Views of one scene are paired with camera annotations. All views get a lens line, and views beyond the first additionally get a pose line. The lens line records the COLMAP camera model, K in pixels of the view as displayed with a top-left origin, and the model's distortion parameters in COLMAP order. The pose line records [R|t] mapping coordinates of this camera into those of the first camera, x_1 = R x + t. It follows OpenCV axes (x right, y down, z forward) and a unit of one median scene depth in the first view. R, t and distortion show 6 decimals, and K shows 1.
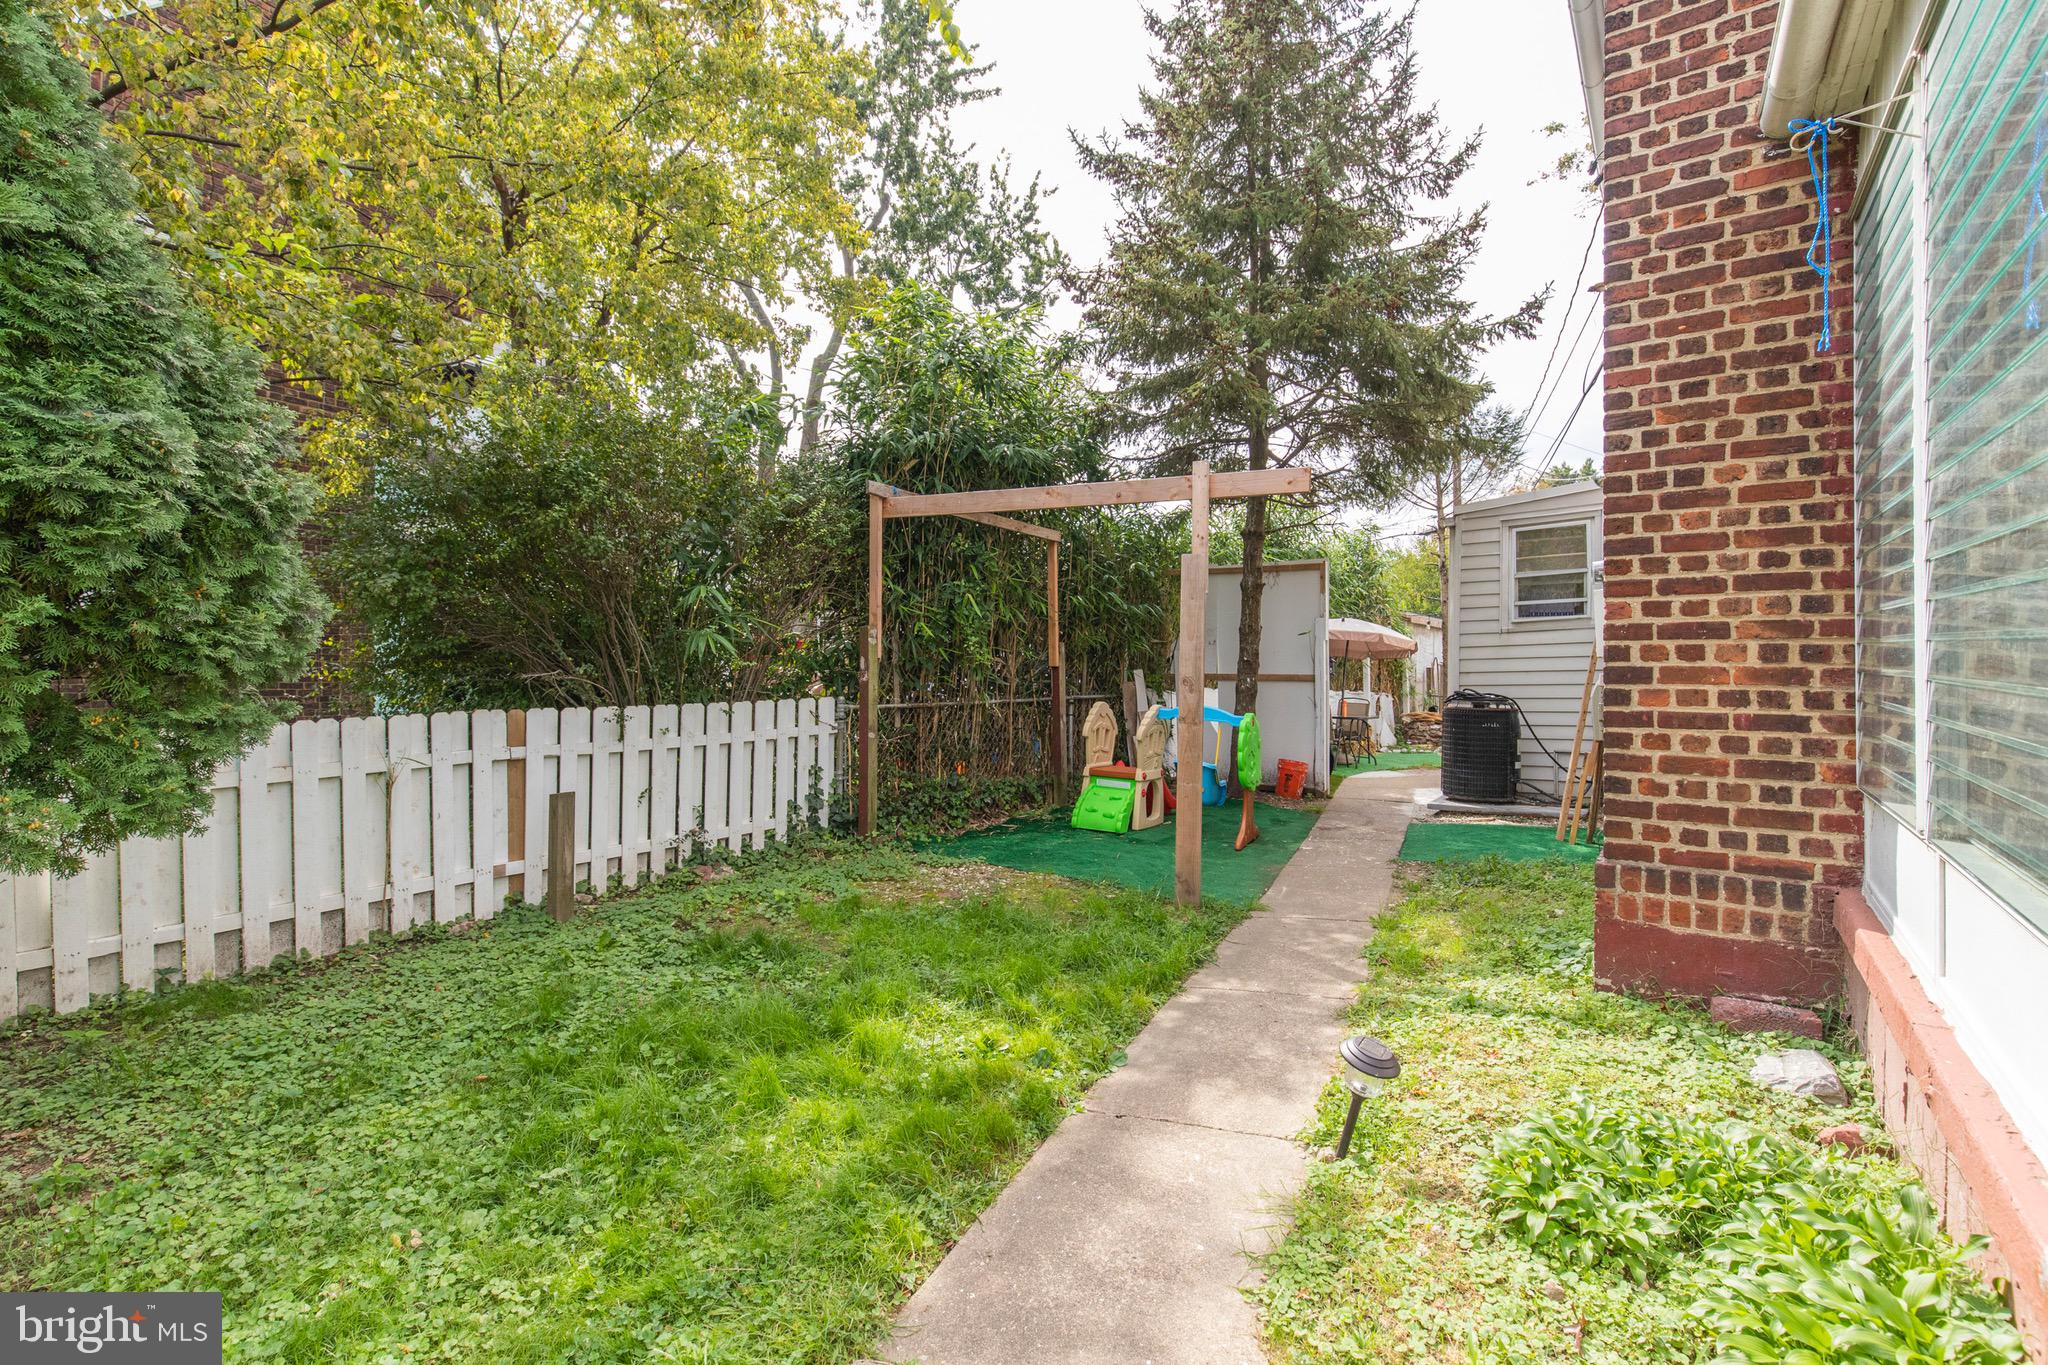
lens RADIAL K [[838.9, 0, 1056.6], [0, 838.9, 662.1], [0, 0, 1]] dist [0.005660, -0.000770]
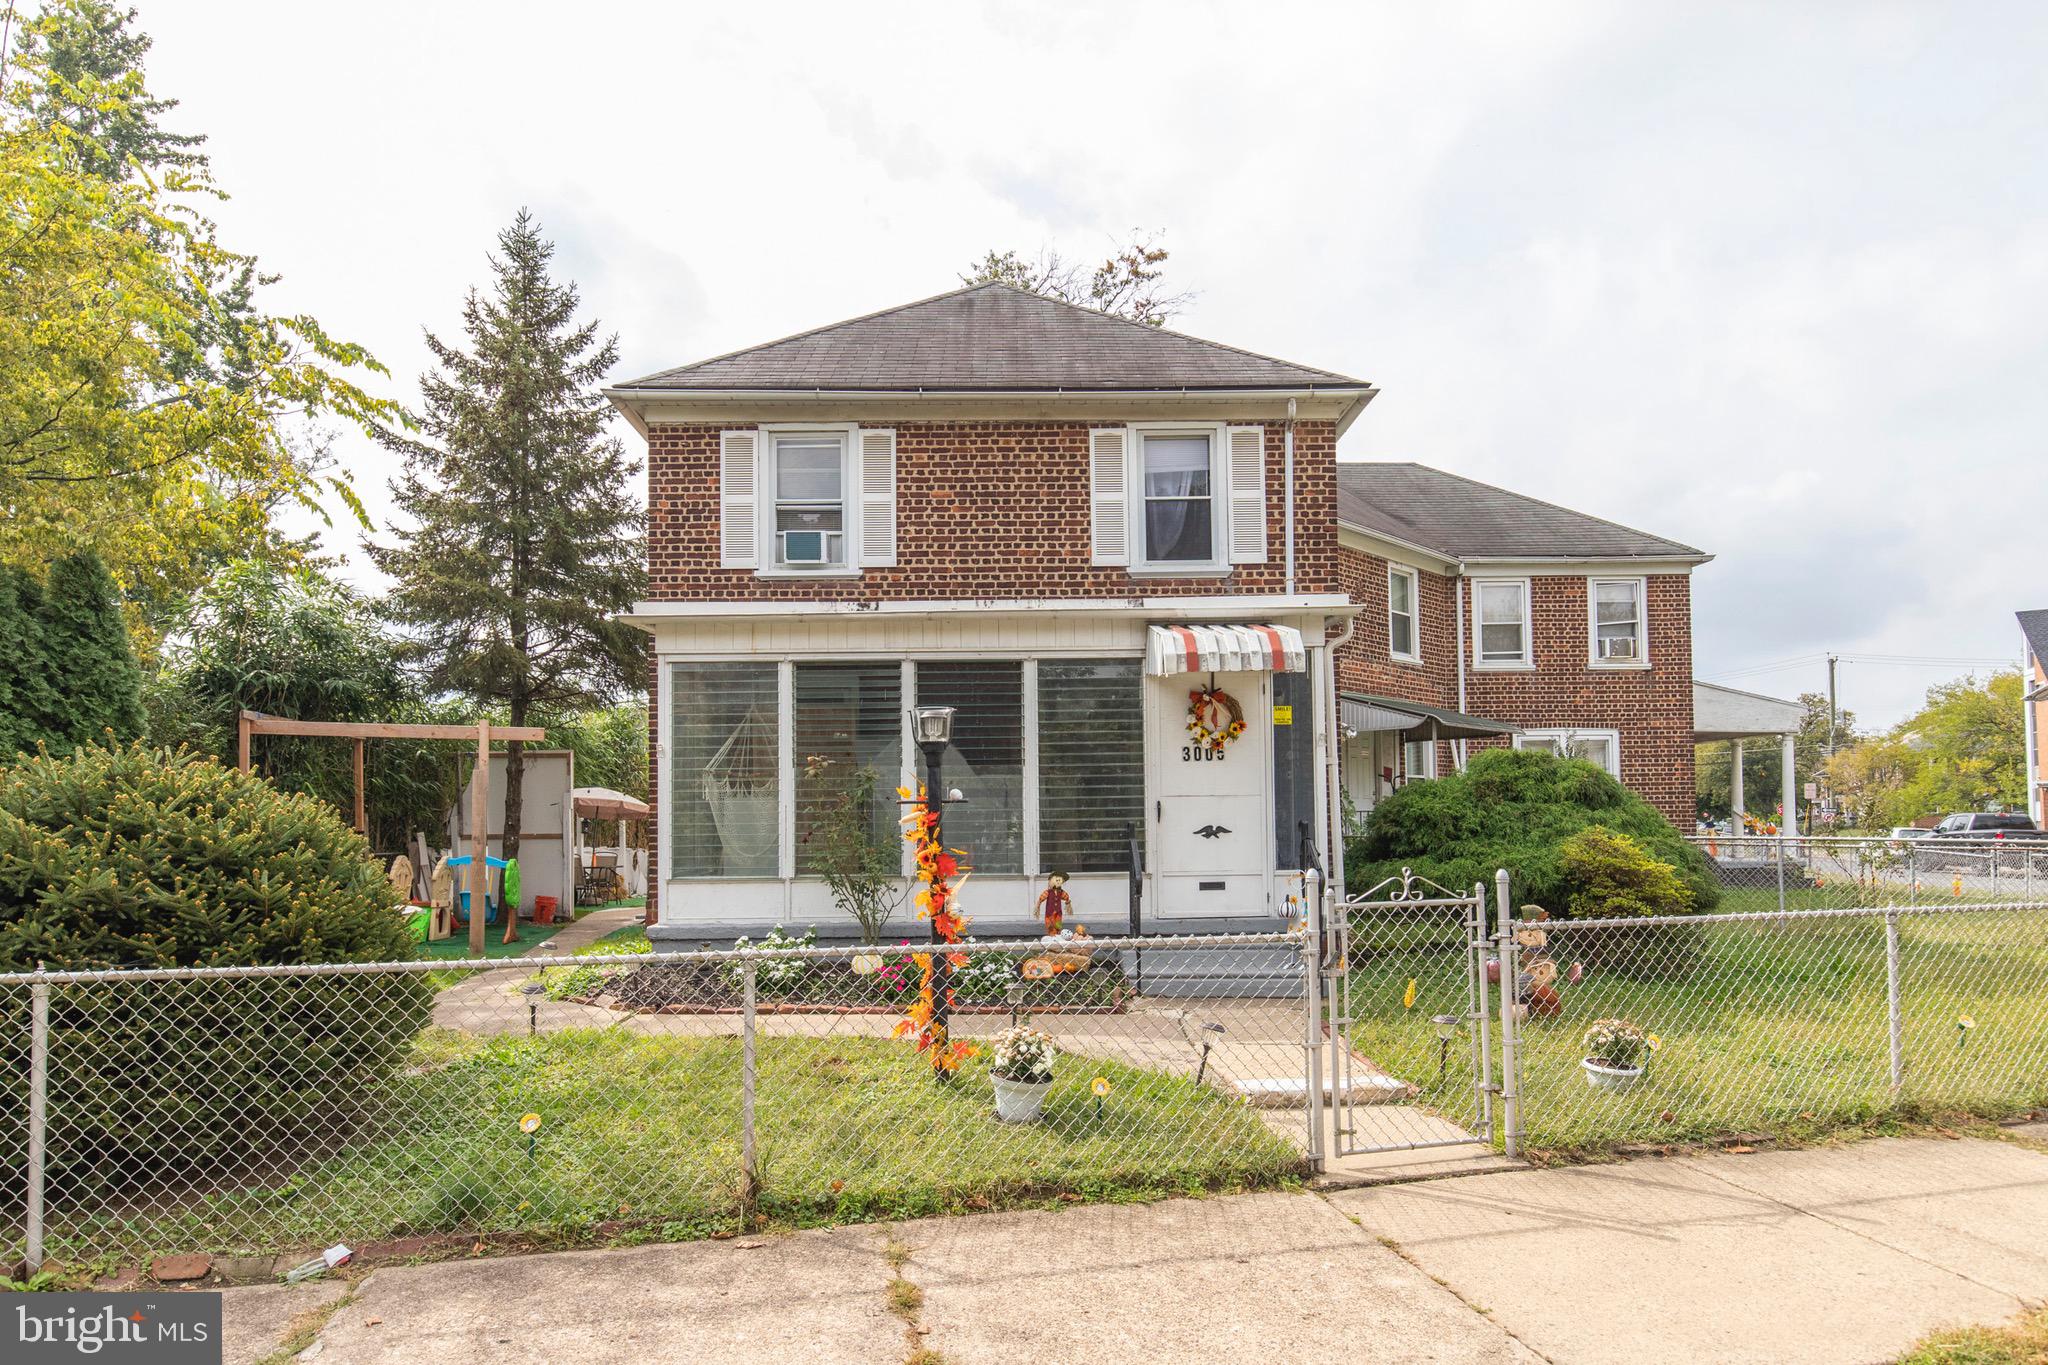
lens RADIAL K [[1210.5, 0, 1053.2], [0, 1210.5, 774.7], [0, 0, 1]] dist [-0.002094, 0.003986]
pose [[0.799187, 0.010419, 0.600992, -0.316369], [0.008739, 0.999543, -0.028950, -0.021868], [-0.601019, 0.028389, 0.798731, -1.383883]]
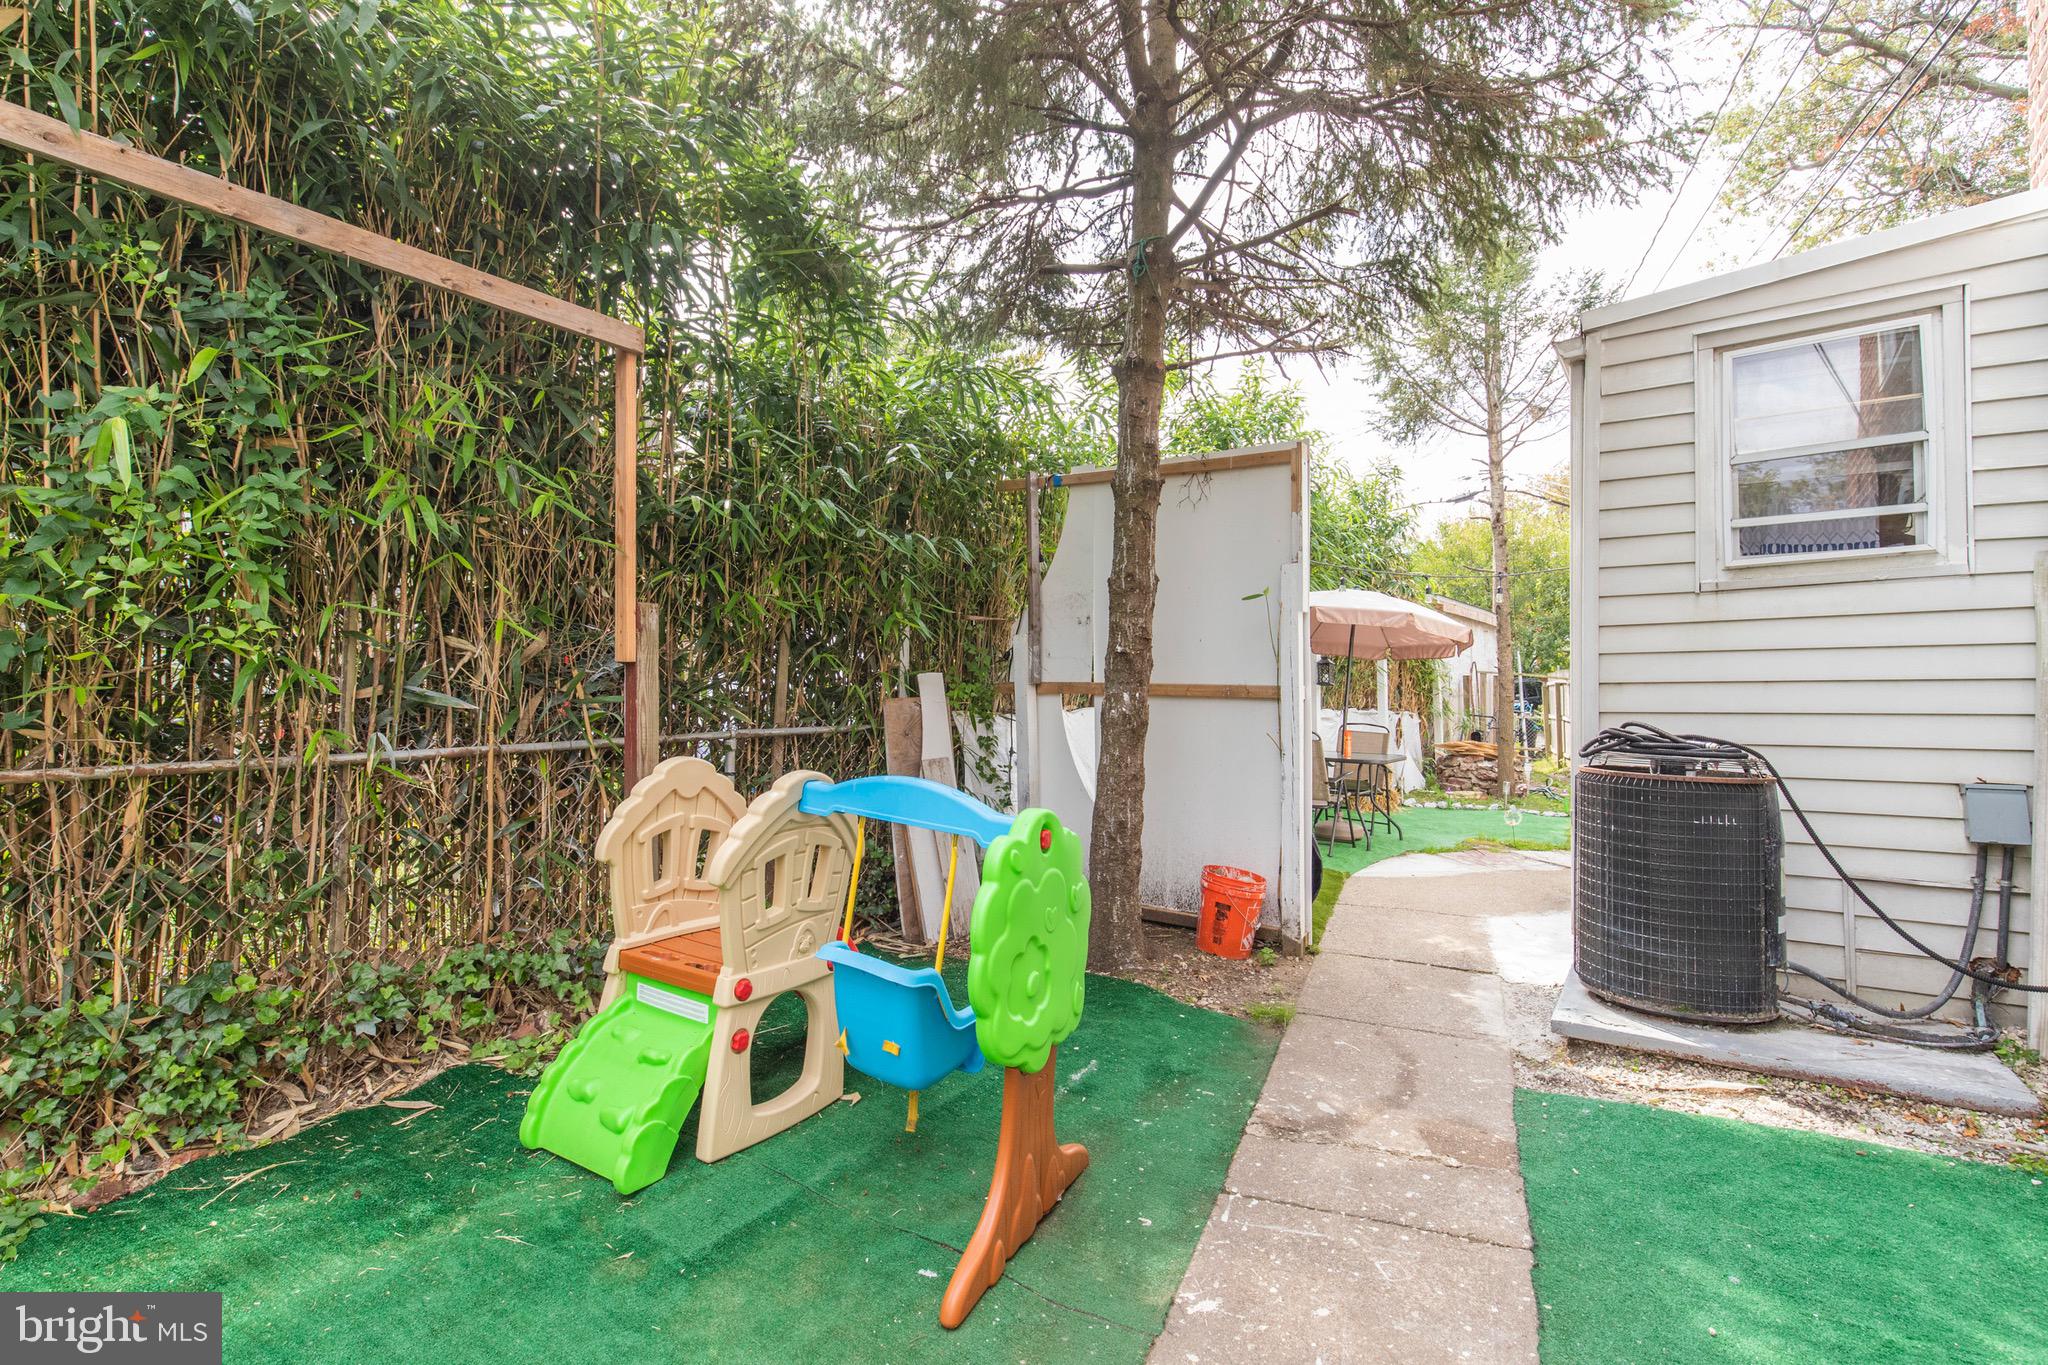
lens RADIAL K [[916.5, 0, 1062.1], [0, 916.5, 650.7], [0, 0, 1]] dist [0.006578, -0.001288]
pose [[0.999688, 0.004851, 0.024487, 0.217388], [-0.004377, 0.999803, -0.019369, 0.007573], [-0.024576, 0.019256, 0.999512, 0.616314]]
